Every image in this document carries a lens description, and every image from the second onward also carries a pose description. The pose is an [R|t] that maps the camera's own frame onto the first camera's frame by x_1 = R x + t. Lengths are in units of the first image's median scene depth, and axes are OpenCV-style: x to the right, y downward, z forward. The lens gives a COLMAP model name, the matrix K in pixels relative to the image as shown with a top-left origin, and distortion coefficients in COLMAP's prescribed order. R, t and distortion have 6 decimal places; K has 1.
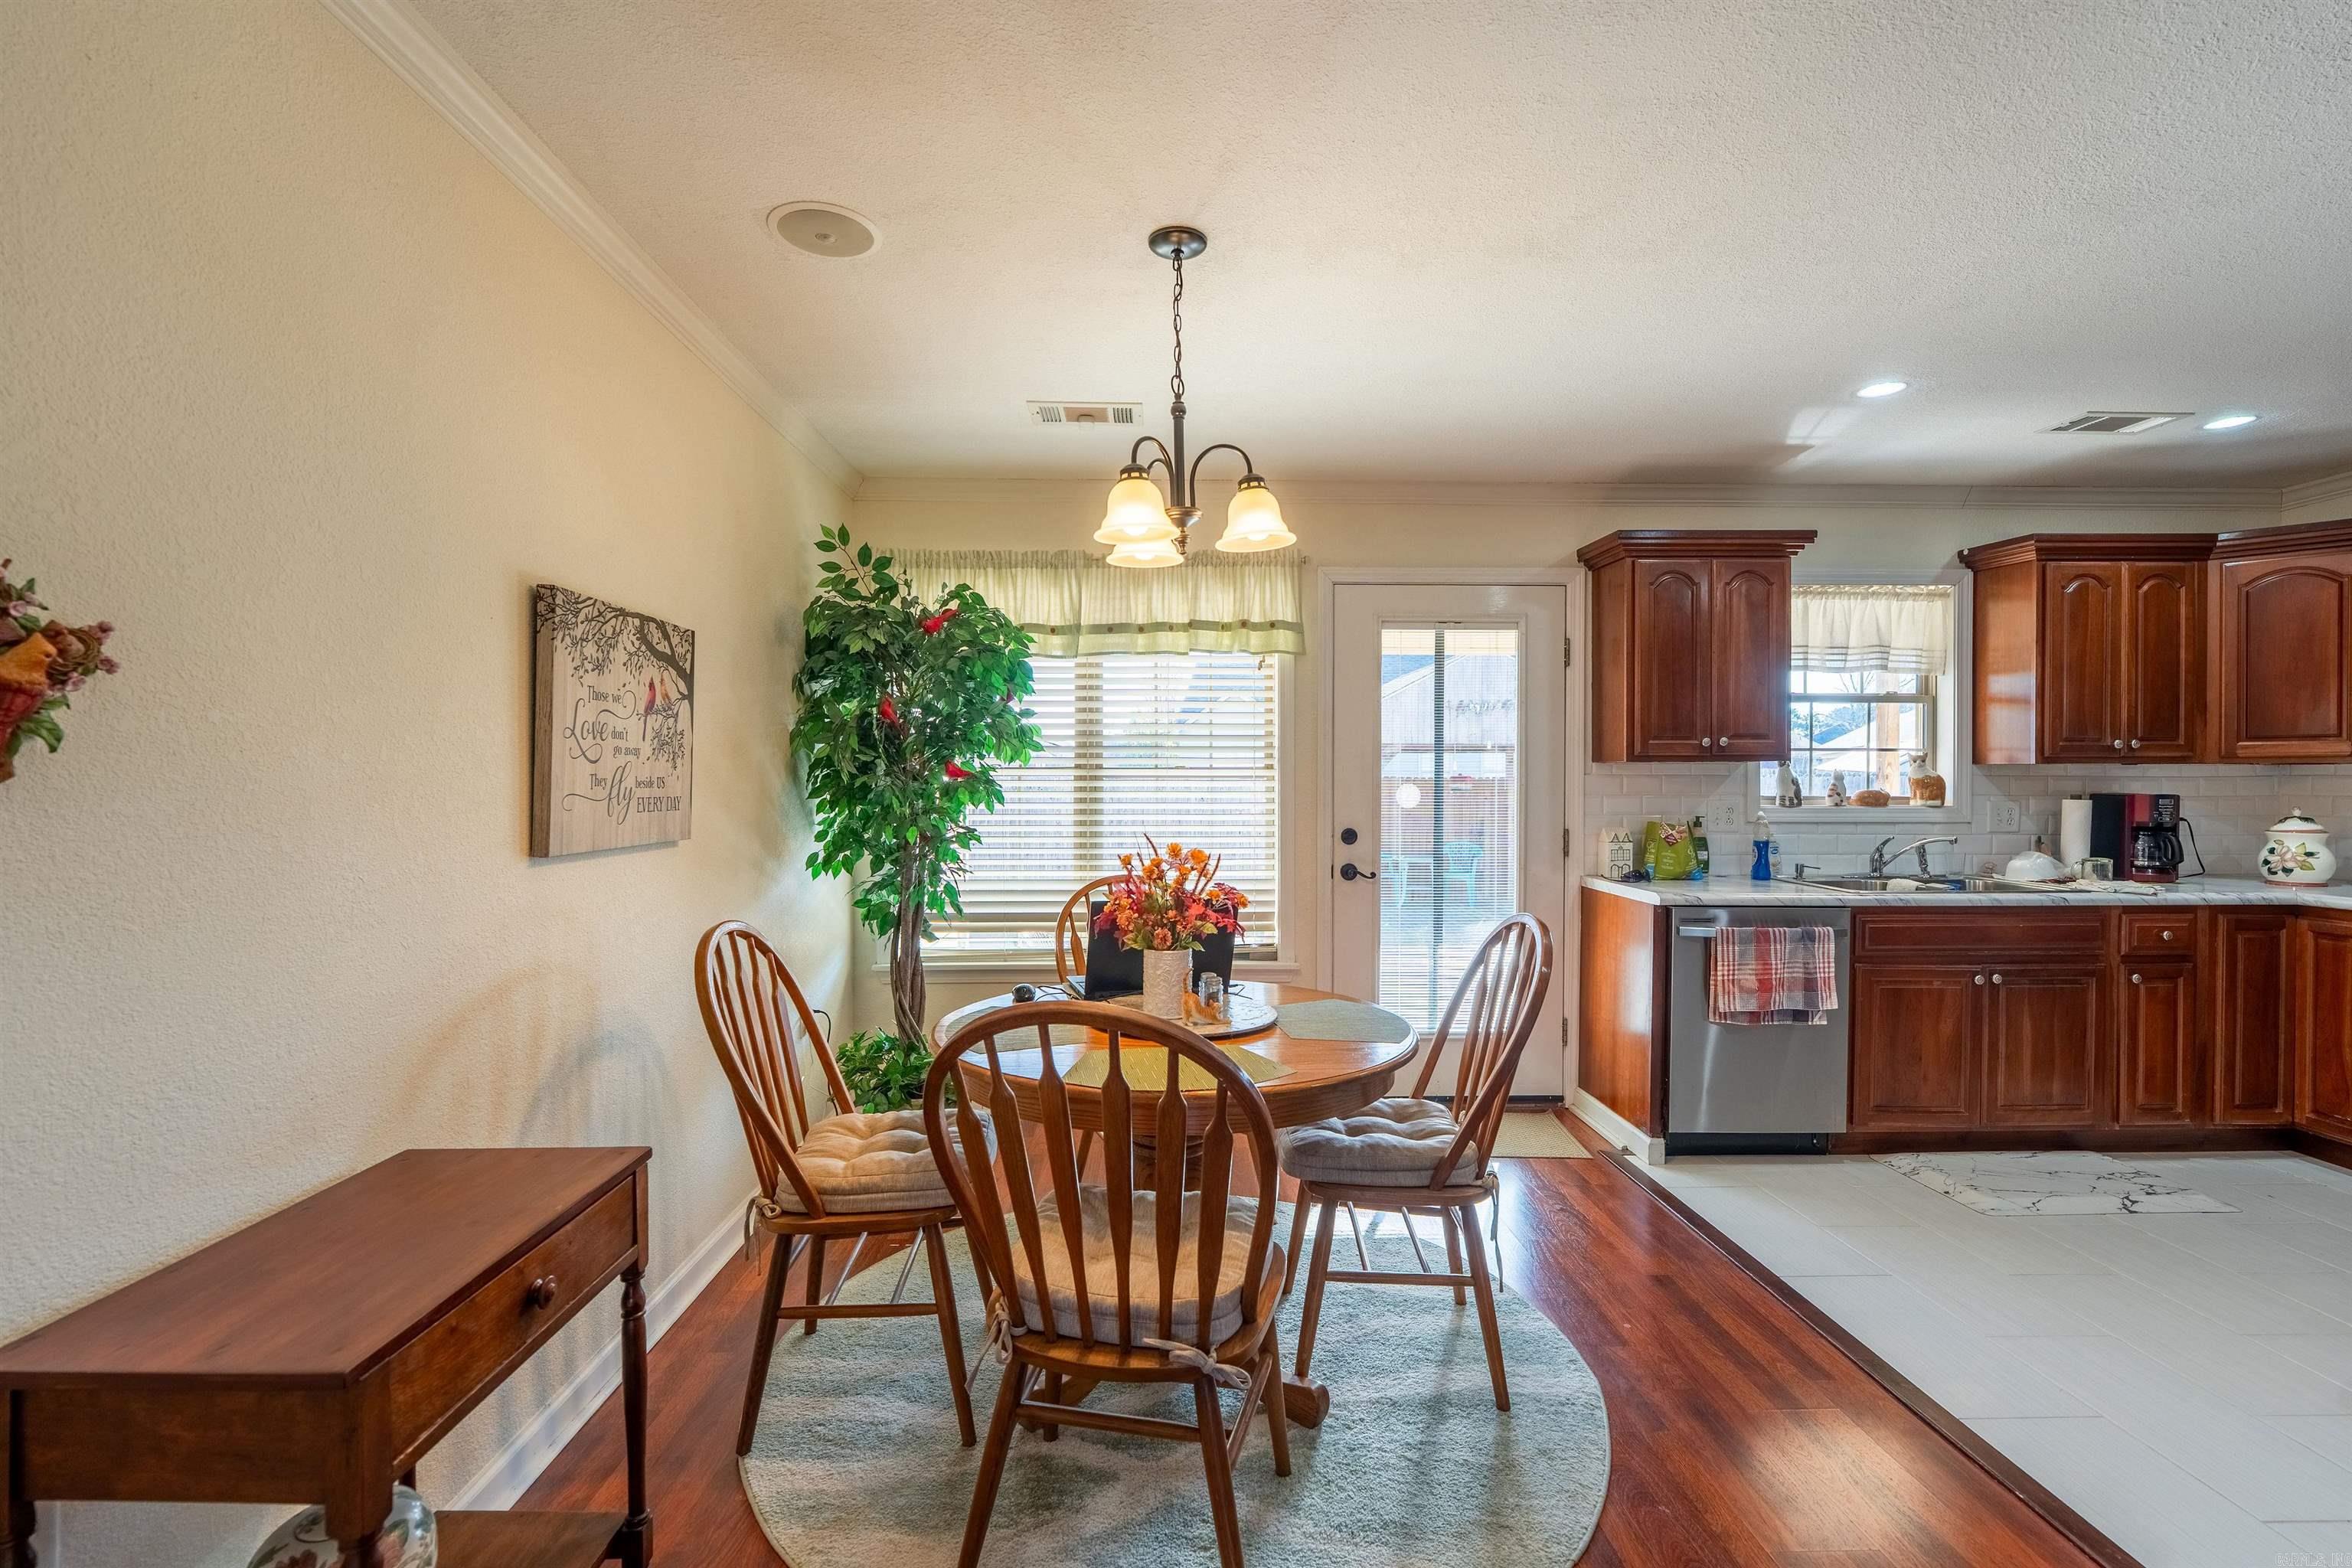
lens RADIAL K [[1050.3, 0, 1175.3], [0, 1050.3, 784.7], [0, 0, 1]] dist [-0.007075, 0.000518]
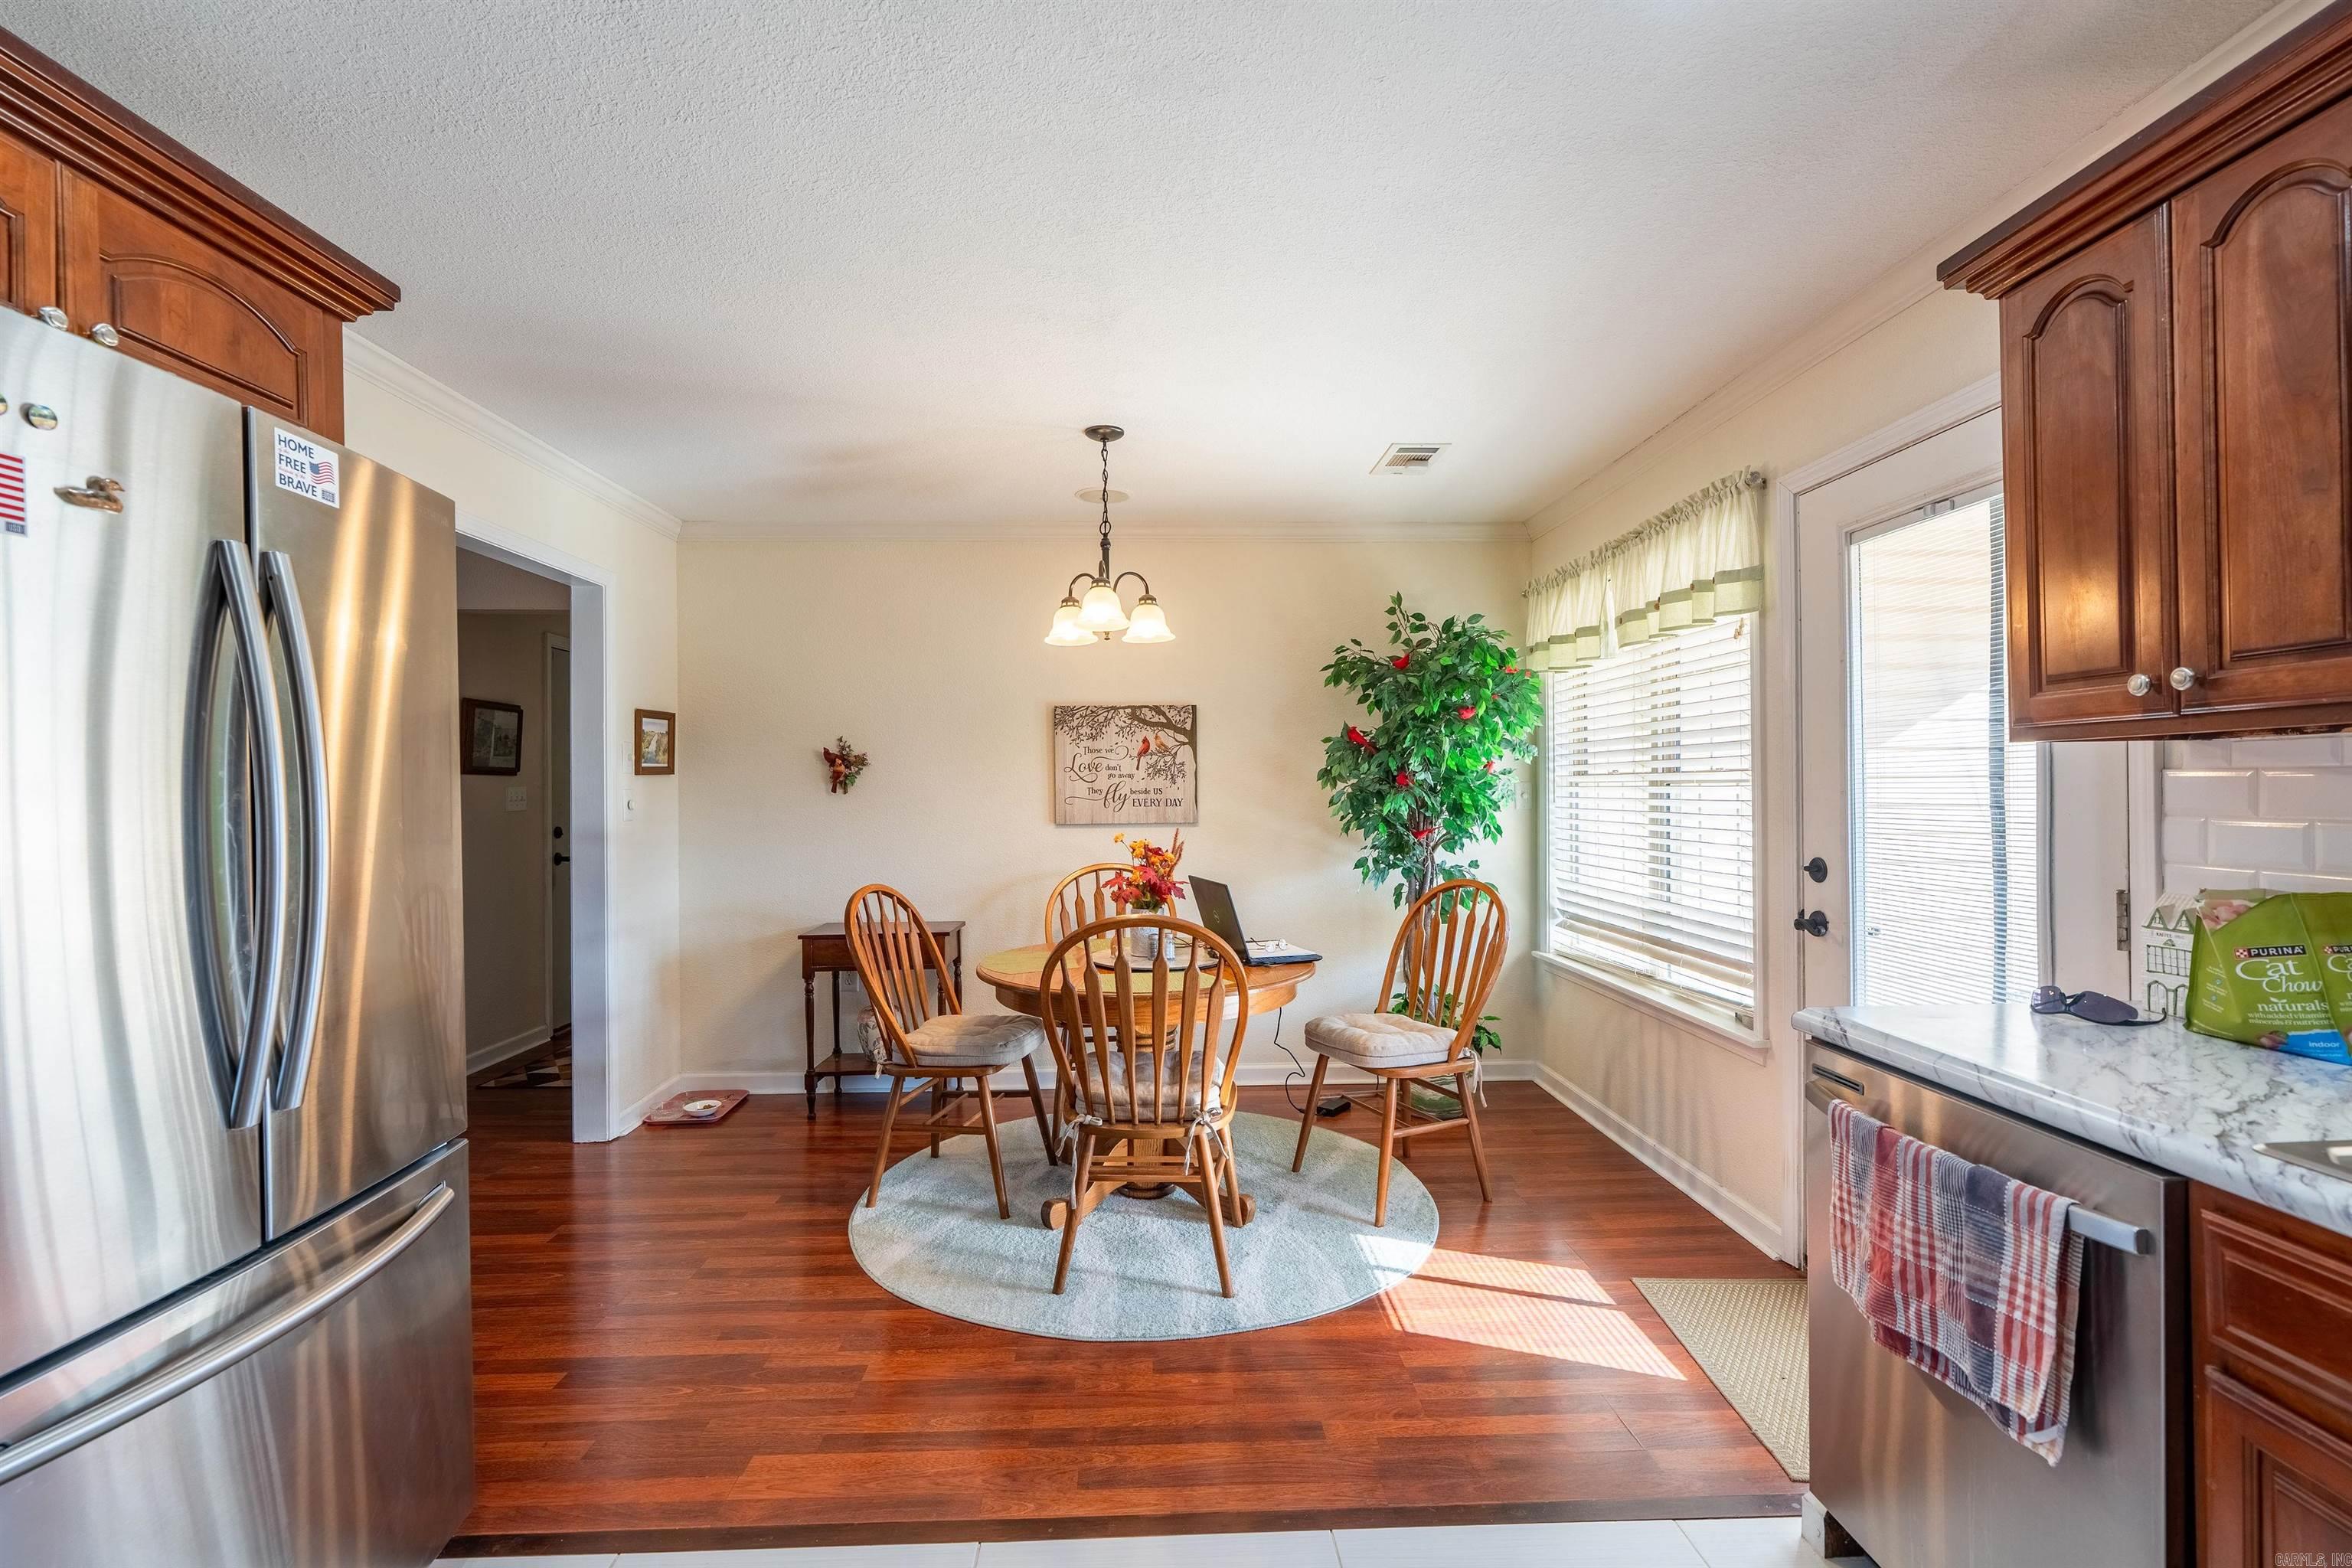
lens RADIAL K [[1050.3, 0, 1175.0], [0, 1050.3, 789.9], [0, 0, 1]] dist [-0.007075, 0.000518]
pose [[0.017037, 0.000896, -0.999854, 0.983212], [0.004154, 0.999991, 0.000967, -0.004374], [0.999846, -0.004169, 0.017033, 0.702754]]
